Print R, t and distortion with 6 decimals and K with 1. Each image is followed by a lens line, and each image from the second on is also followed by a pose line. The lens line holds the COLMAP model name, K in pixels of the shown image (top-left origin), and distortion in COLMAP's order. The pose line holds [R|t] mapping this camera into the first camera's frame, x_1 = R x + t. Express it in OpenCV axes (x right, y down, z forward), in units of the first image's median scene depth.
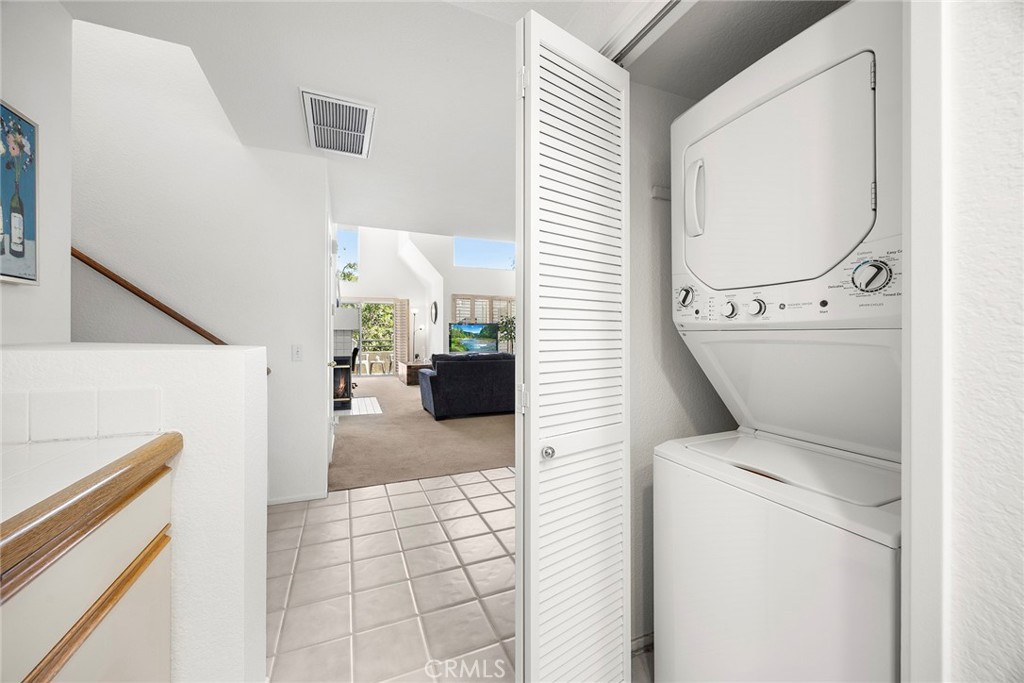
lens RADIAL K [[397.2, 0, 513.5], [0, 397.2, 332.0], [0, 0, 1]] dist [-0.002374, -0.000339]
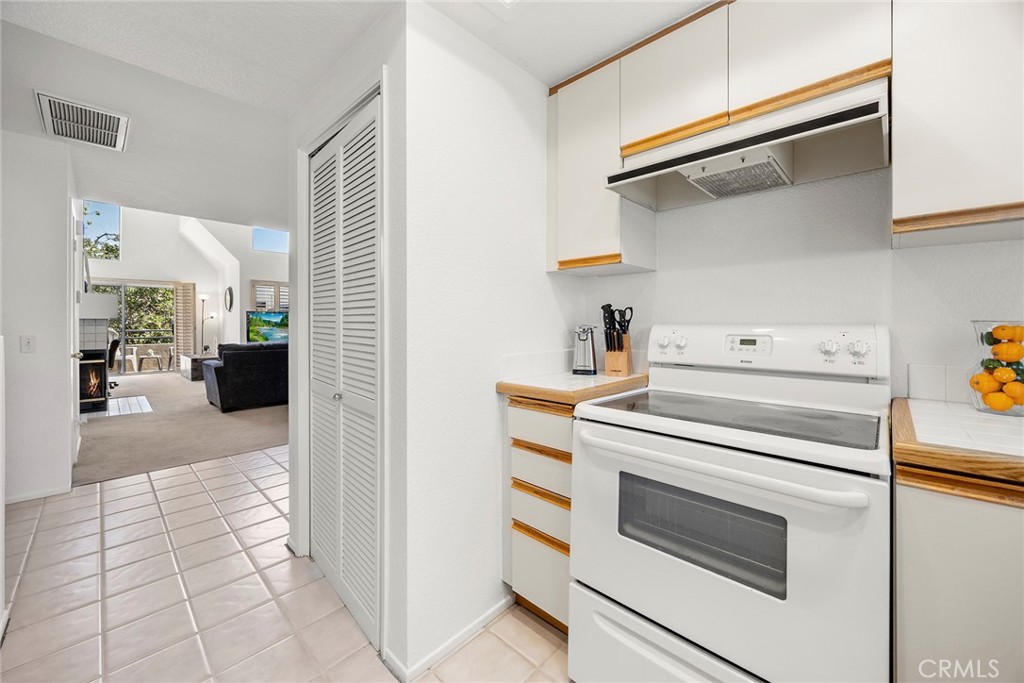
lens RADIAL K [[415.4, 0, 490.9], [0, 415.4, 319.2], [0, 0, 1]] dist [0.044645, -0.000315]
pose [[0.943888, -0.002765, 0.330254, 0.050662], [0.002935, 0.999996, -0.000018, -0.001266], [-0.330253, 0.000987, 0.943892, -0.116390]]
